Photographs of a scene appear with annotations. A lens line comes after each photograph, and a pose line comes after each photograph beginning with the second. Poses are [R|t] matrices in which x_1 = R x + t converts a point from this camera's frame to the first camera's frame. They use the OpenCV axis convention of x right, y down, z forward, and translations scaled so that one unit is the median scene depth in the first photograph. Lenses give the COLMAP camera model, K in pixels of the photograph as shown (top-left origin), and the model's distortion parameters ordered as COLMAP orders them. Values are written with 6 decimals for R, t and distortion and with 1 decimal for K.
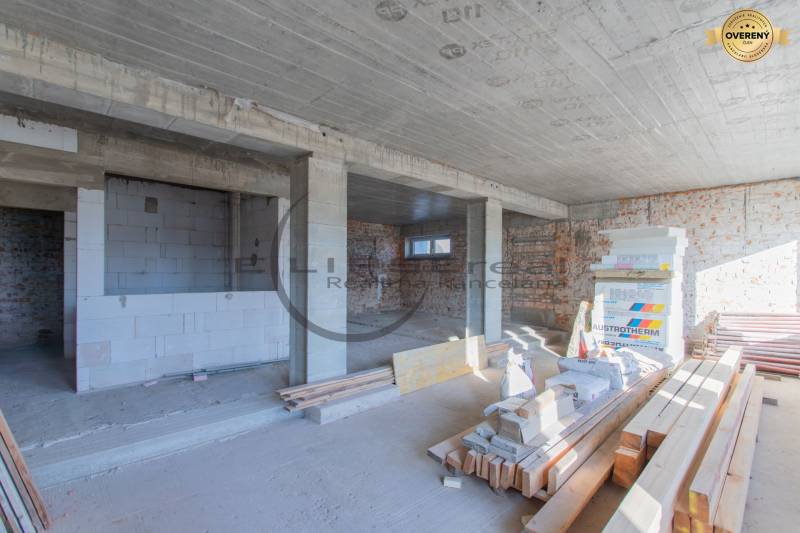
lens RADIAL K [[378.1, 0, 399.1], [0, 378.1, 271.6], [0, 0, 1]] dist [0.001634, 0.000232]
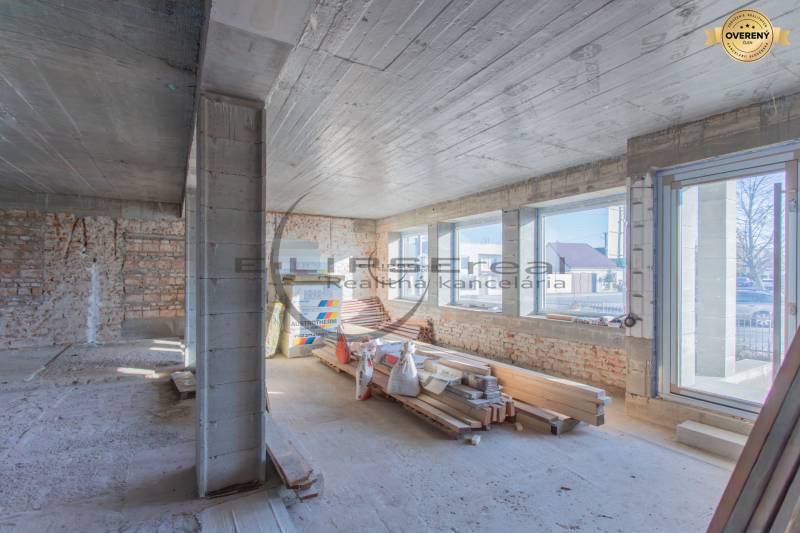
lens RADIAL K [[378.1, 0, 399.7], [0, 378.1, 271.6], [0, 0, 1]] dist [0.001634, 0.000232]
pose [[0.237793, -0.003559, 0.971309, -0.375058], [-0.006025, 0.999969, 0.005139, -0.015945], [-0.971297, -0.007075, 0.237764, 0.286005]]
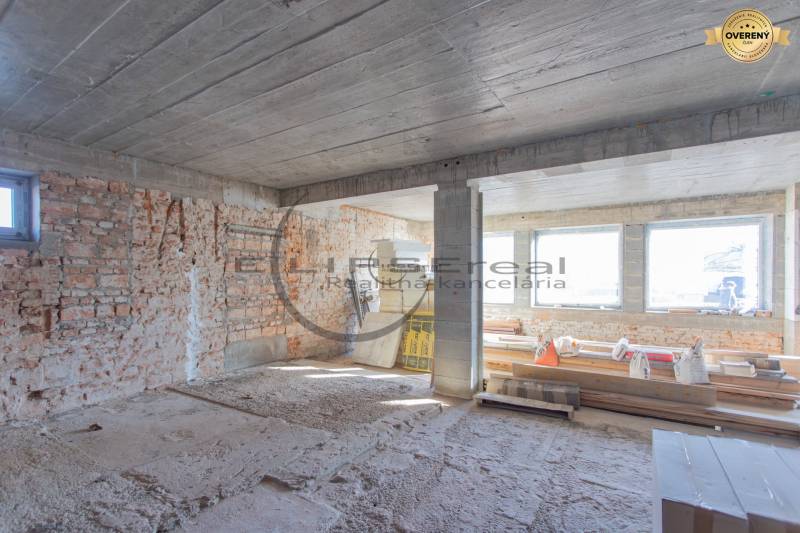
lens RADIAL K [[378.1, 0, 398.7], [0, 378.1, 274.3], [0, 0, 1]] dist [0.001634, 0.000232]
pose [[-0.215042, -0.006620, 0.976582, -0.354638], [-0.005616, 0.999969, 0.005542, -0.017951], [-0.976589, -0.004293, -0.215072, 0.982713]]
